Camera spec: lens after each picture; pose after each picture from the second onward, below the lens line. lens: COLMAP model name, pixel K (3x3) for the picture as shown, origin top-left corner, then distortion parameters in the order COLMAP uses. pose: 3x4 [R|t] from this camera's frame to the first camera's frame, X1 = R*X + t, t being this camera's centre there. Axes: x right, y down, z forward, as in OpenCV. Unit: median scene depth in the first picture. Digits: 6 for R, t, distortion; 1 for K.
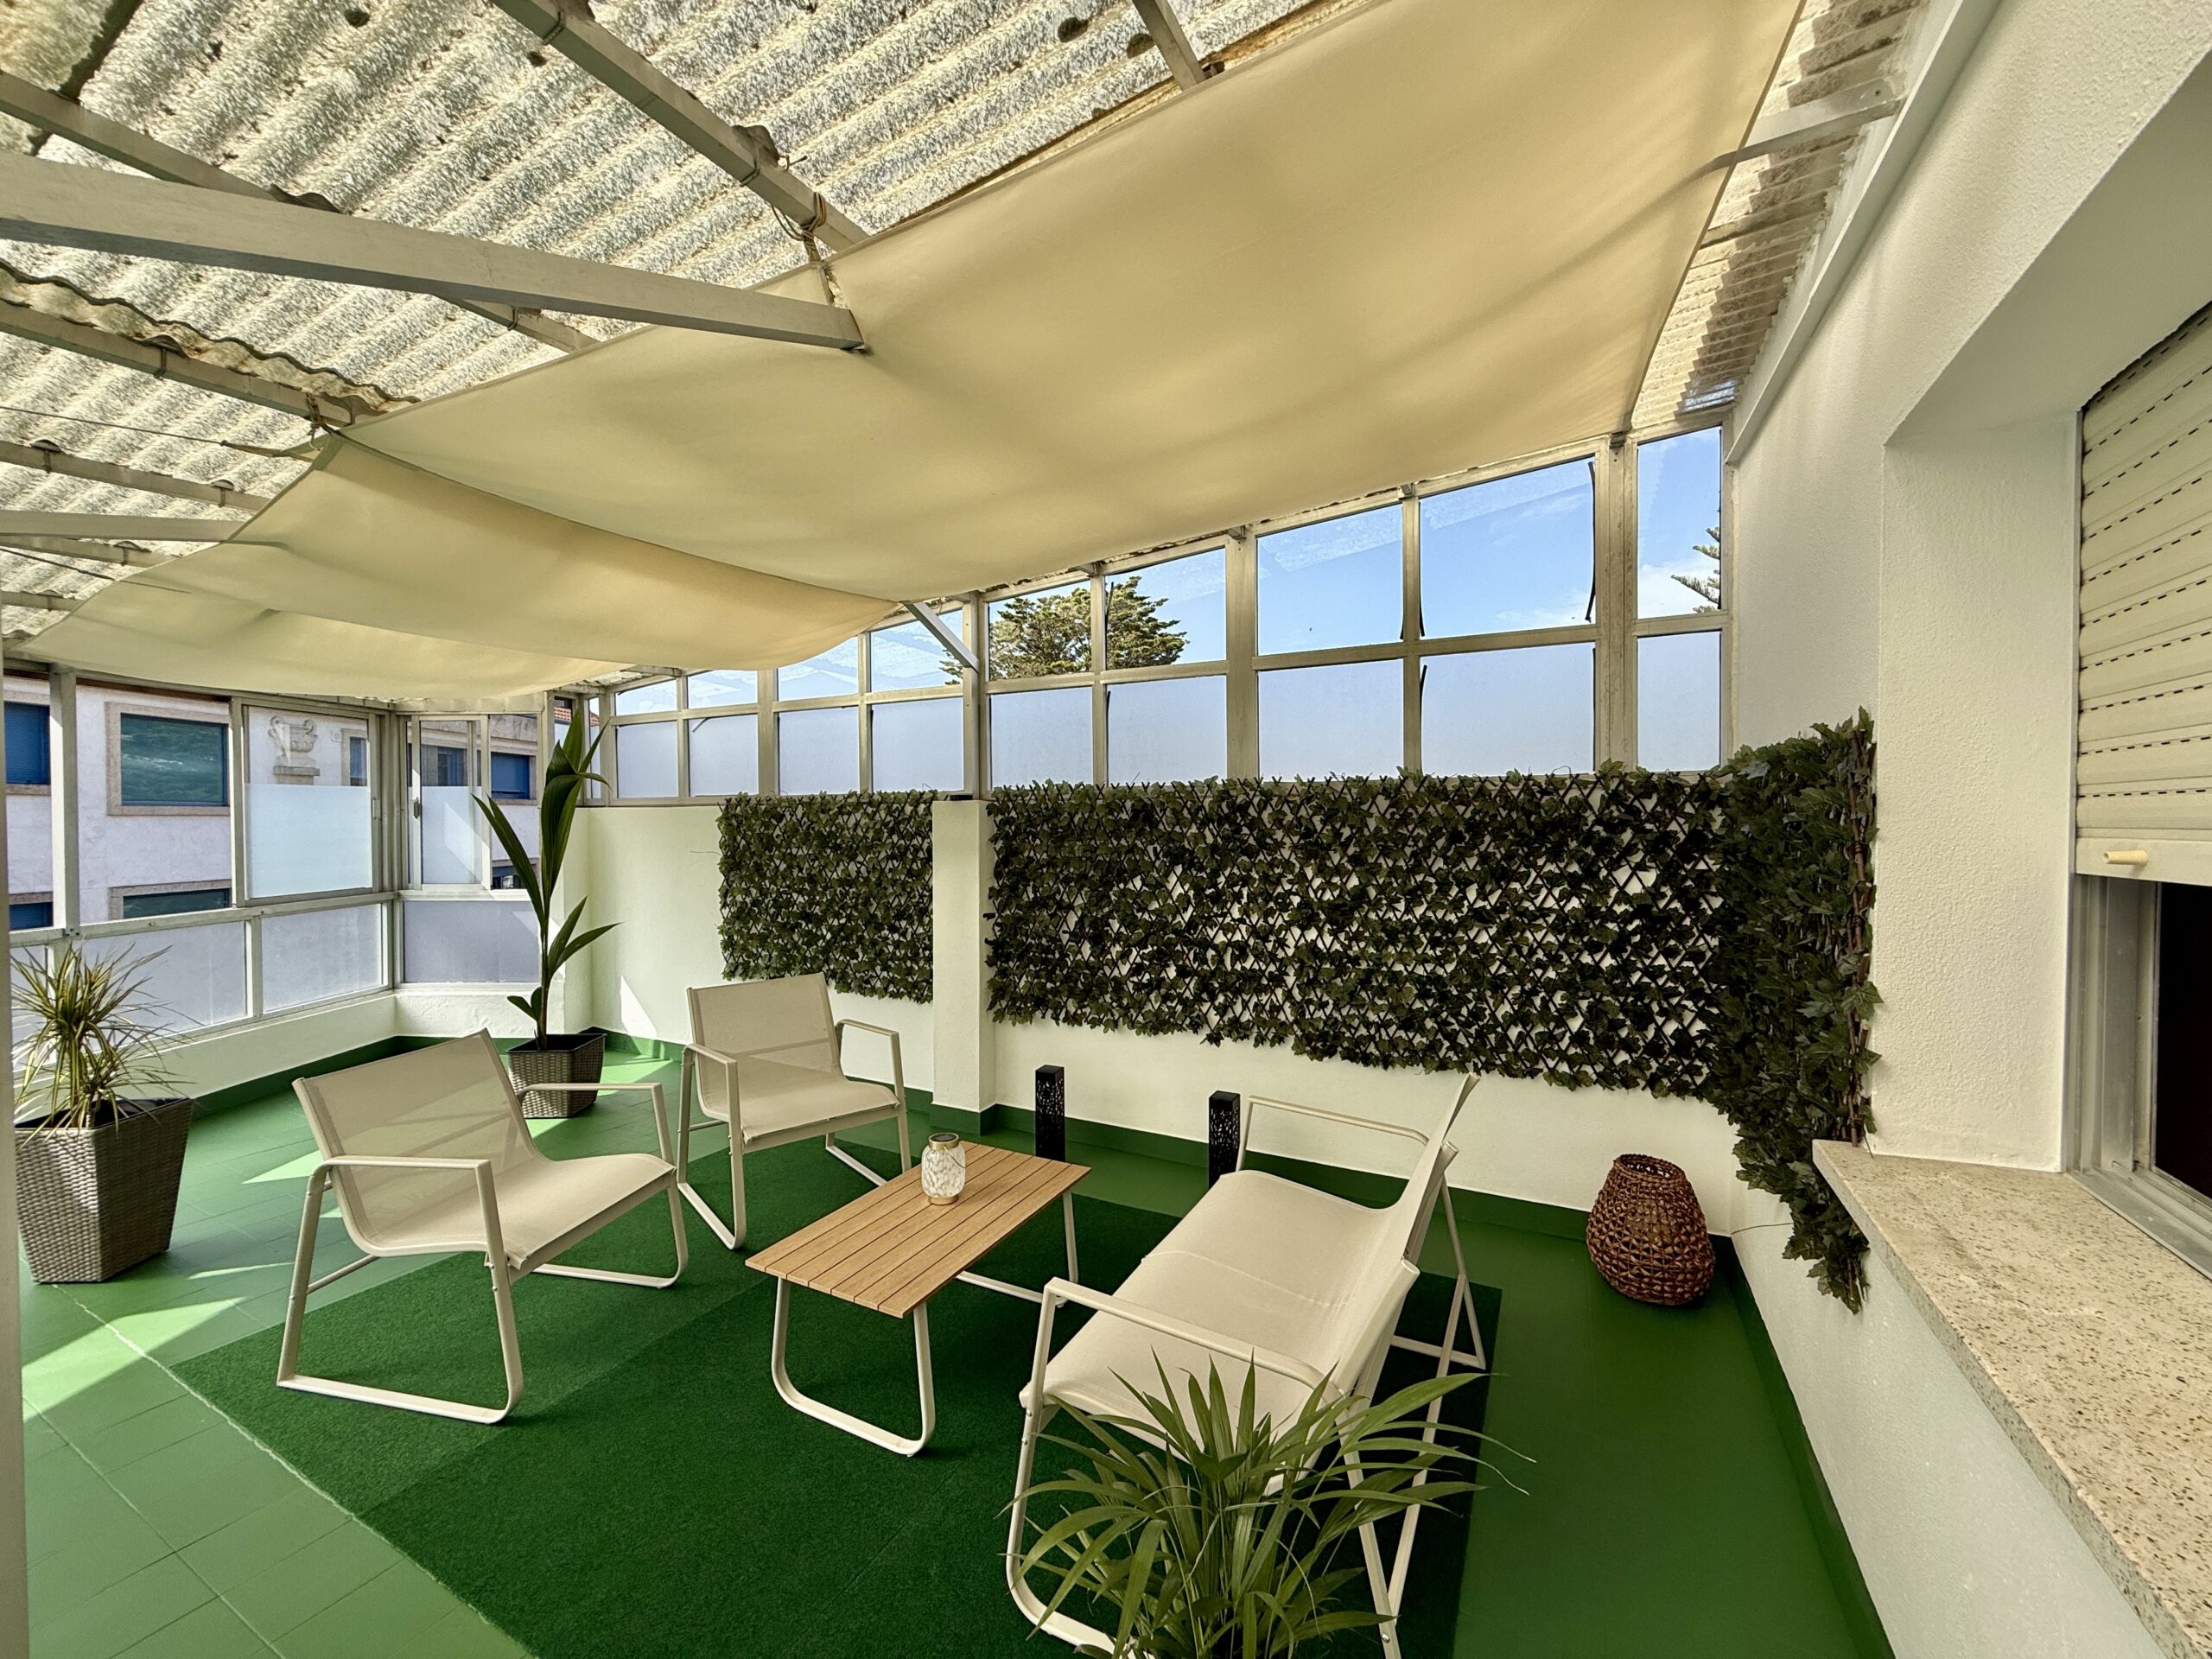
lens RADIAL K [[887.2, 0, 1092.9], [0, 887.2, 819.4], [0, 0, 1]] dist [0.009049, -0.001021]
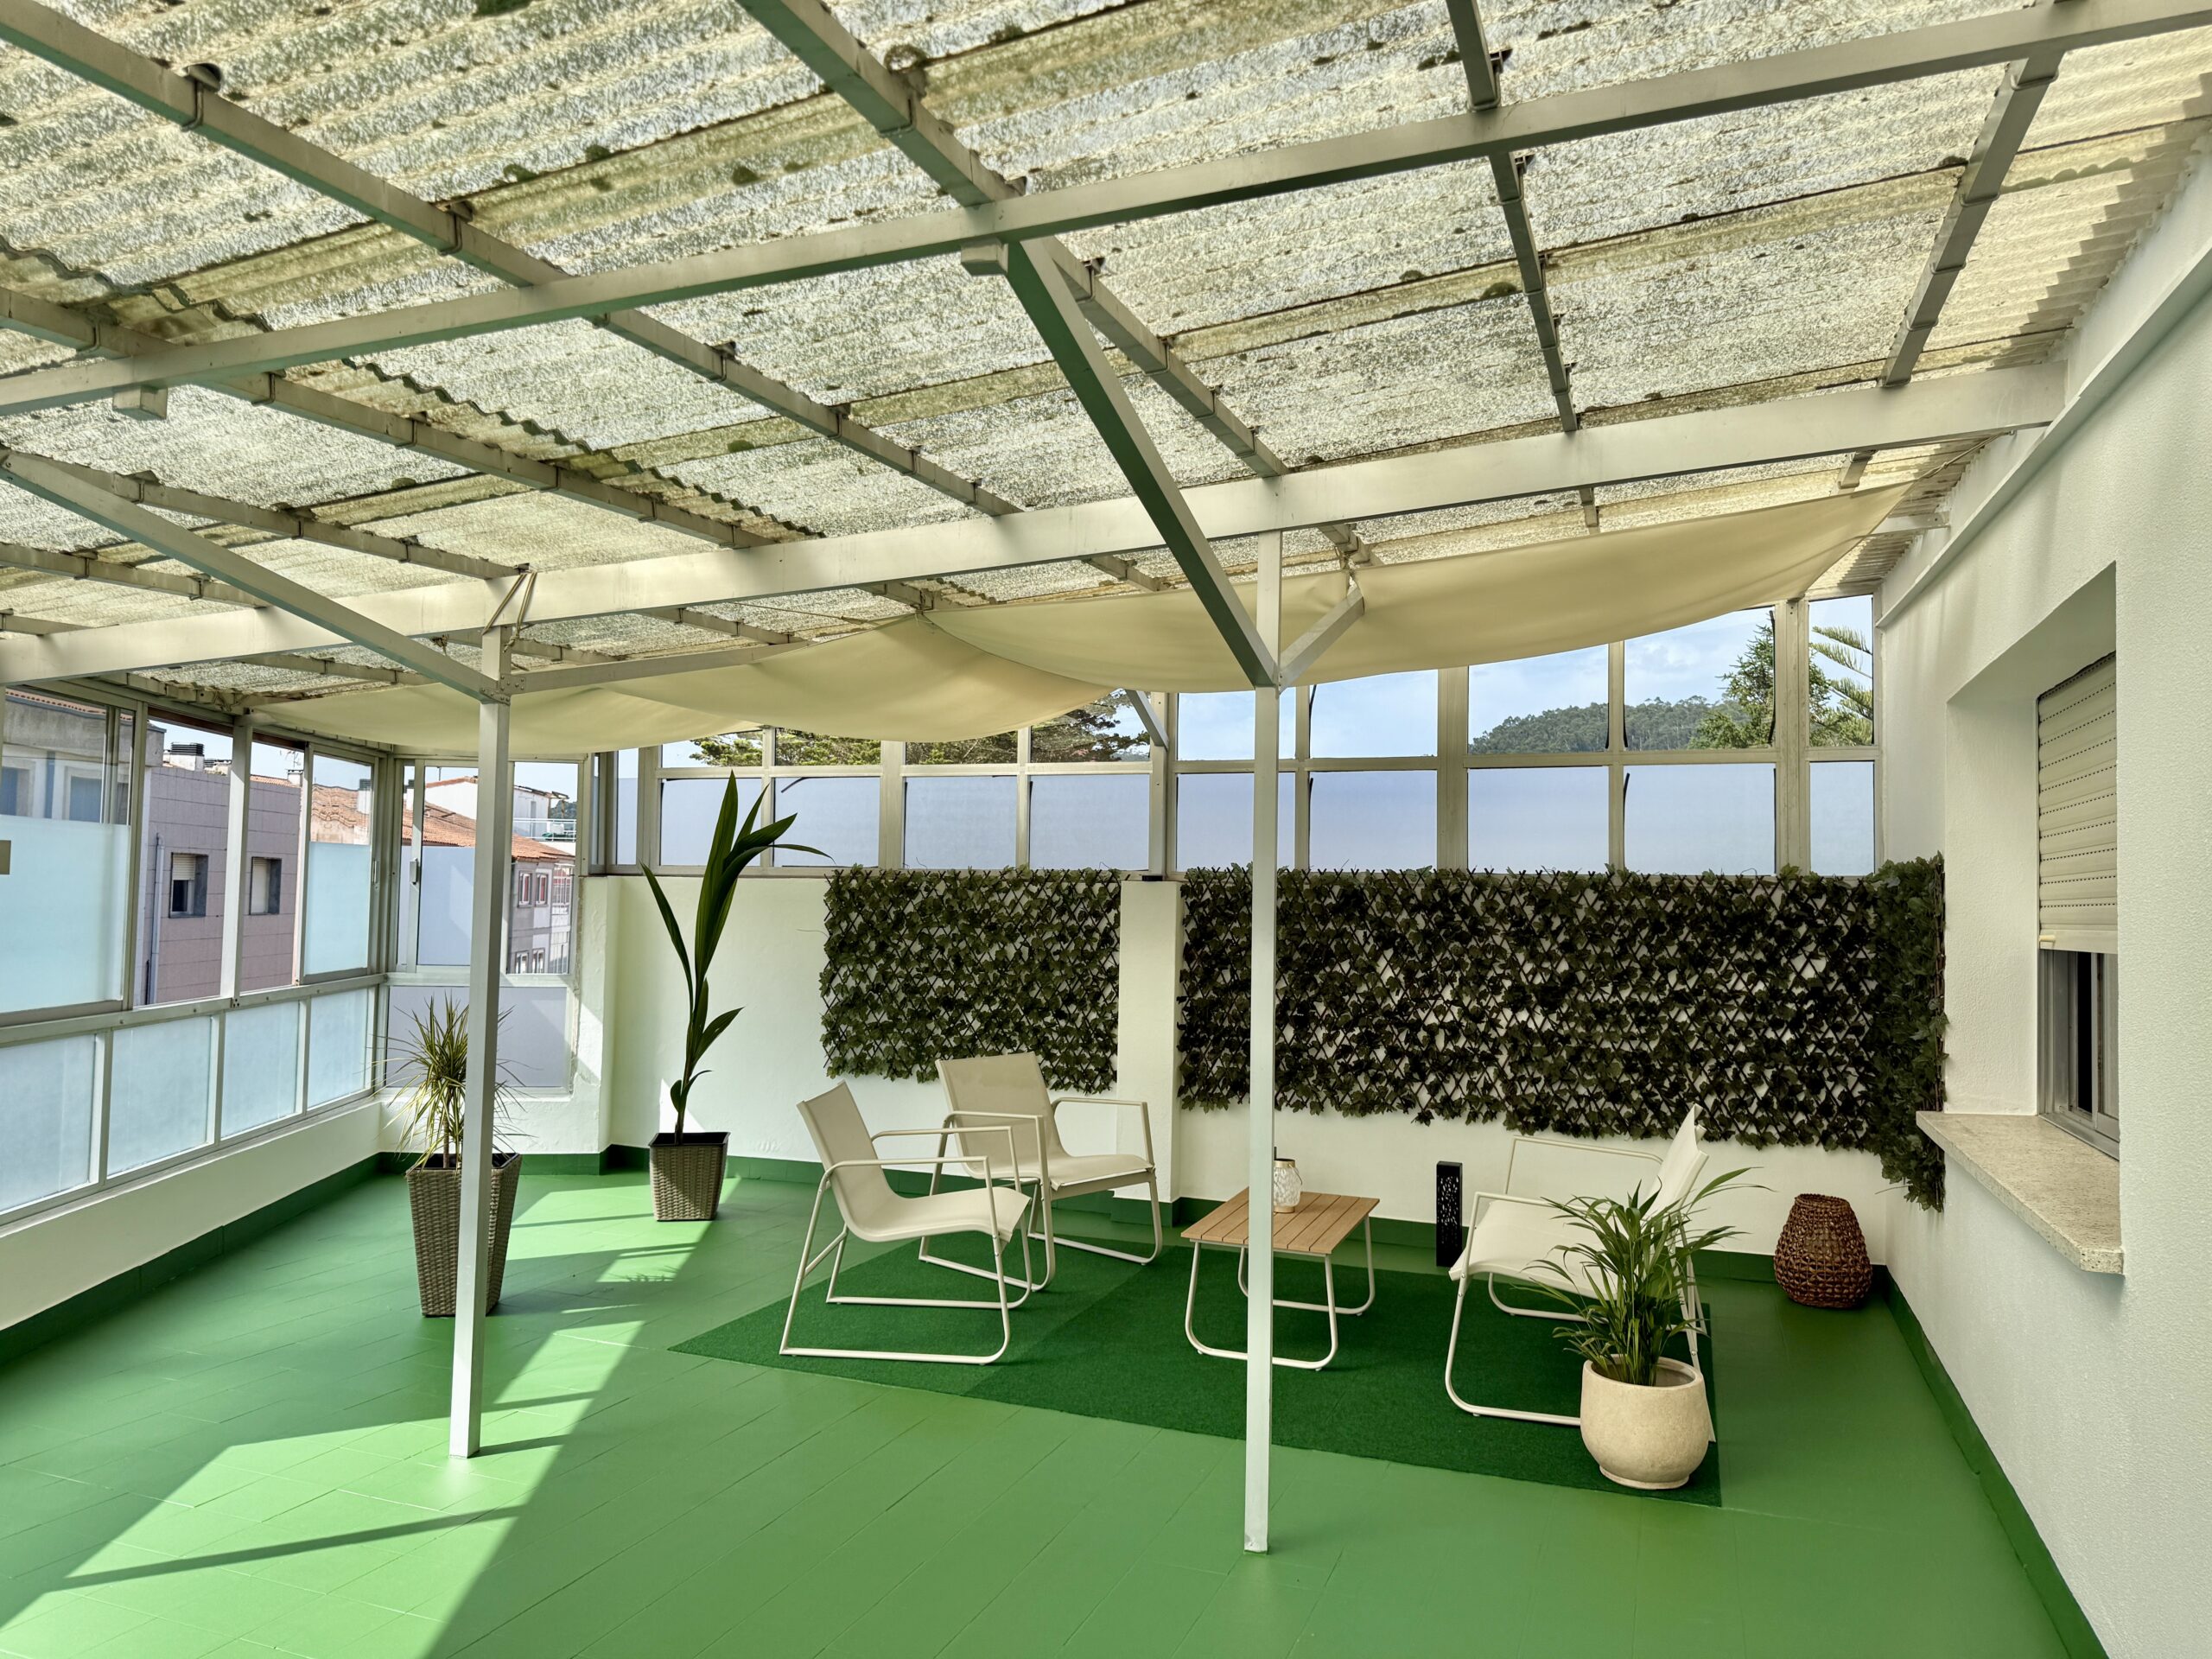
lens RADIAL K [[1535.7, 0, 1088.4], [0, 1535.7, 809.7], [0, 0, 1]] dist [0.069808, -0.054422]
pose [[0.992572, 0.030463, 0.117787, -0.517908], [-0.023378, 0.997860, -0.061072, 0.007057], [-0.119395, 0.057864, 0.991159, -0.829141]]
